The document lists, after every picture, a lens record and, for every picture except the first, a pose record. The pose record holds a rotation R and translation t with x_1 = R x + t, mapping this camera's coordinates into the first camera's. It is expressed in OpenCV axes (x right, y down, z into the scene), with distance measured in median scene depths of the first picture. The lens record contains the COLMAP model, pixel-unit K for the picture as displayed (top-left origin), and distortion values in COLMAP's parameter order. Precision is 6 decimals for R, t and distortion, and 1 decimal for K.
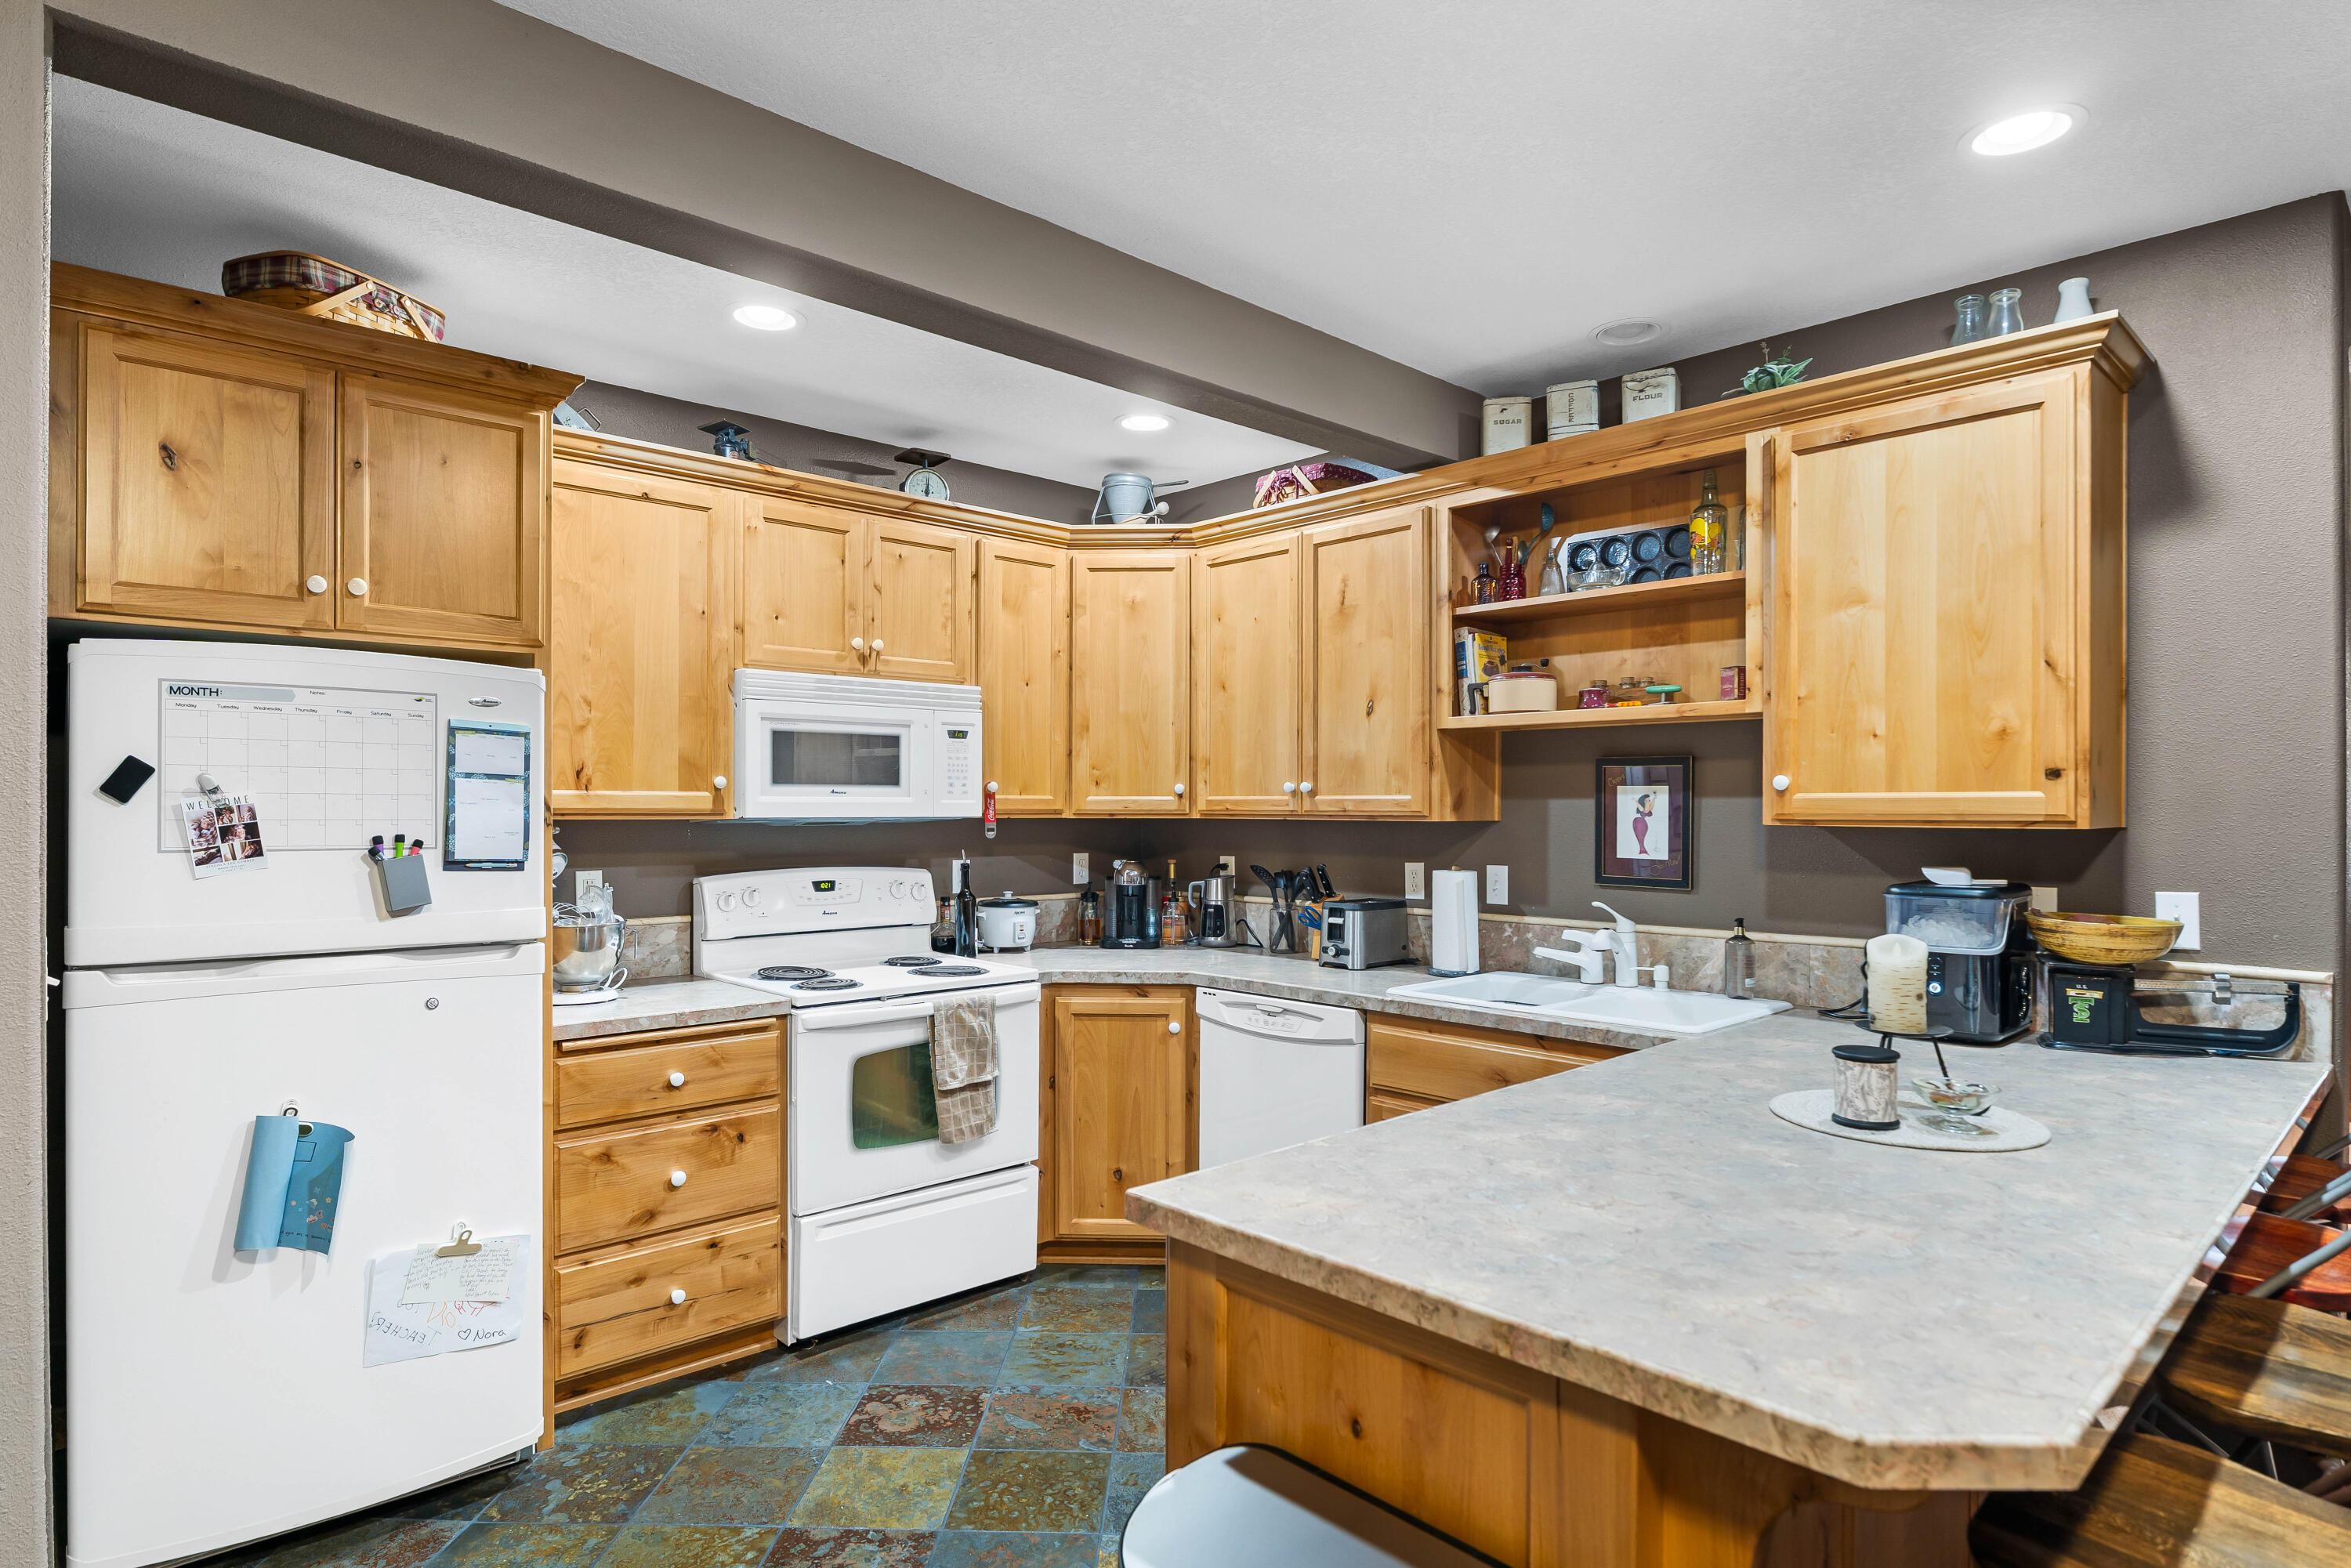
lens RADIAL K [[1262.6, 0, 1175.7], [0, 1262.6, 807.7], [0, 0, 1]] dist [-0.001296, -0.000131]
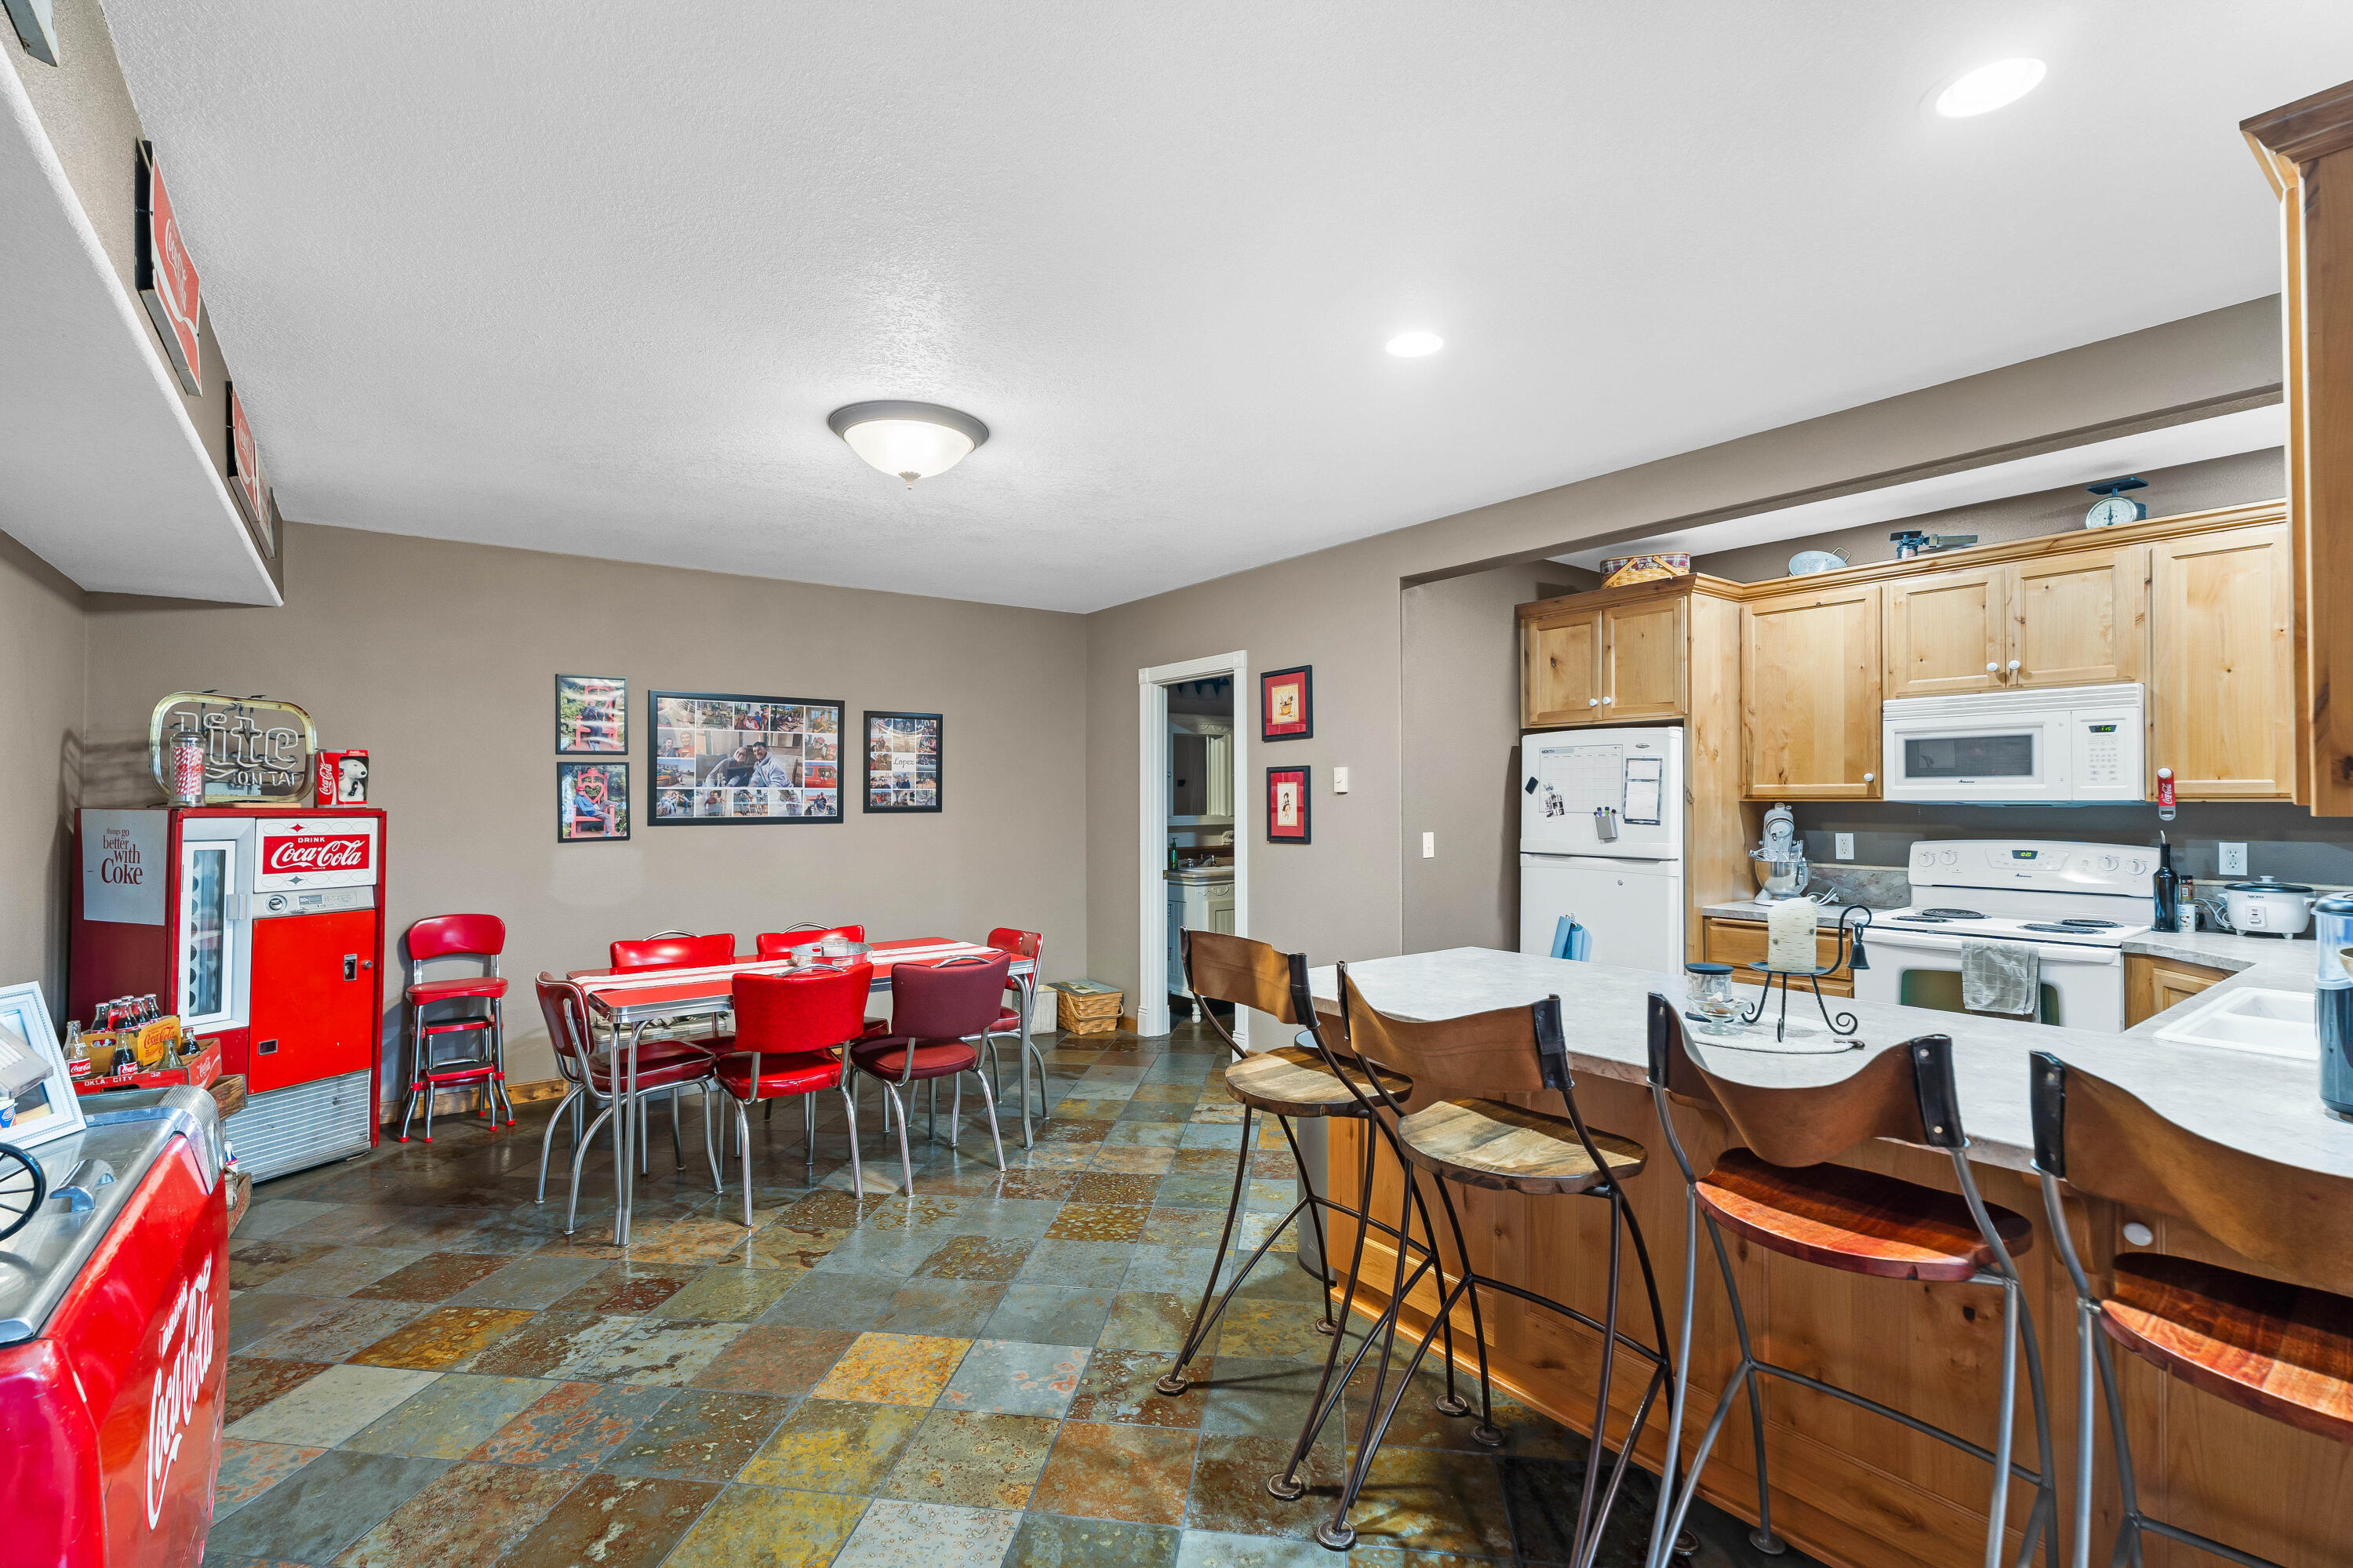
lens RADIAL K [[1070.4, 0, 1177.2], [0, 1070.4, 783.6], [0, 0, 1]] dist [0.003895, 0.000395]
pose [[-0.107496, -0.013629, -0.994112, 0.995948], [0.004540, 0.999889, -0.014200, 0.002147], [0.994195, -0.006040, -0.107422, 0.302495]]
